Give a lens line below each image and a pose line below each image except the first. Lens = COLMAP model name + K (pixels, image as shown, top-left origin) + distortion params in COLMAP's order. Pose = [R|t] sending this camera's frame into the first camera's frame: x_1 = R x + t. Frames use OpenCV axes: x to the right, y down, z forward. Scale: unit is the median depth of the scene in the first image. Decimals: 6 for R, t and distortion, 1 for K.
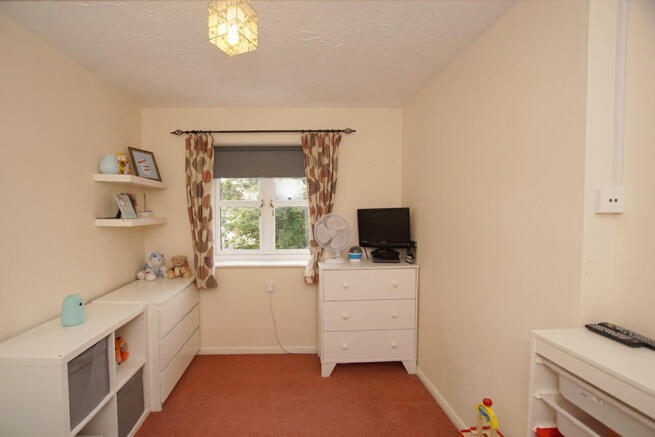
lens RADIAL K [[290.9, 0, 327.5], [0, 290.9, 218.5], [0, 0, 1]] dist [-0.000917, 0.000032]
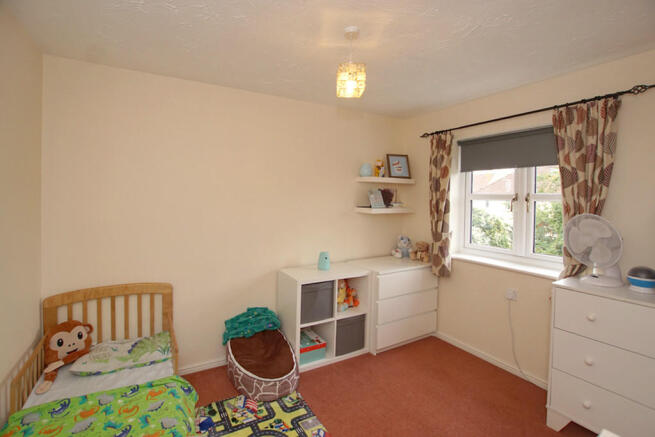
lens RADIAL K [[306.9, 0, 327.1], [0, 306.9, 199.1], [0, 0, 1]] dist [-0.000059, 0.000063]
pose [[0.500555, 0.021906, -0.865428, 0.353192], [-0.046895, 0.998898, -0.001839, -0.021925], [0.864434, 0.041504, 0.501030, 0.059451]]
